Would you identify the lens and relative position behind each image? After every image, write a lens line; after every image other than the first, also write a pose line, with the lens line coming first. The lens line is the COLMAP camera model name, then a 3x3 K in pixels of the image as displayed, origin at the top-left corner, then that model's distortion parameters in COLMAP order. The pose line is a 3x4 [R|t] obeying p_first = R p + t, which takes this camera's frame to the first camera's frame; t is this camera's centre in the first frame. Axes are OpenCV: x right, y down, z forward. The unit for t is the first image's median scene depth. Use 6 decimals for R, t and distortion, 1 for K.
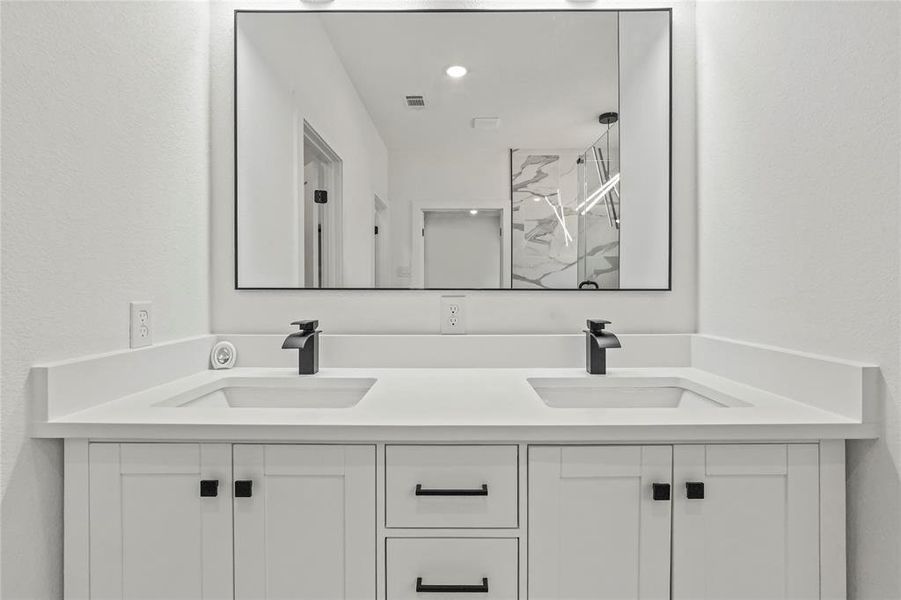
lens RADIAL K [[417.8, 0, 451.3], [0, 417.8, 293.9], [0, 0, 1]] dist [0.000416, 0.000087]
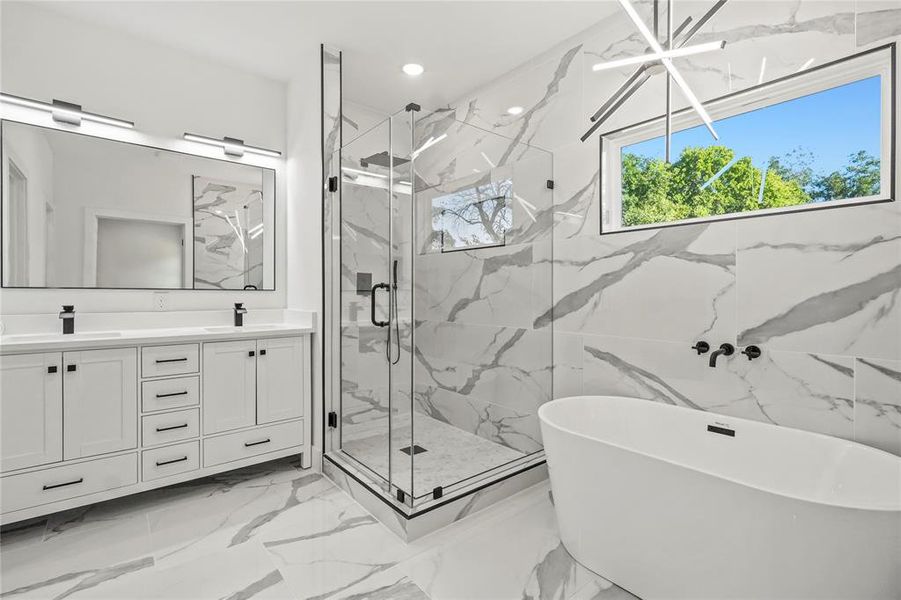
lens RADIAL K [[417.8, 0, 451.3], [0, 417.8, 293.9], [0, 0, 1]] dist [0.000416, 0.000087]
pose [[0.765216, -0.000552, 0.643773, -0.069189], [0.004620, 0.999979, -0.004634, 0.008984], [-0.643757, 0.006520, 0.765203, -0.443129]]
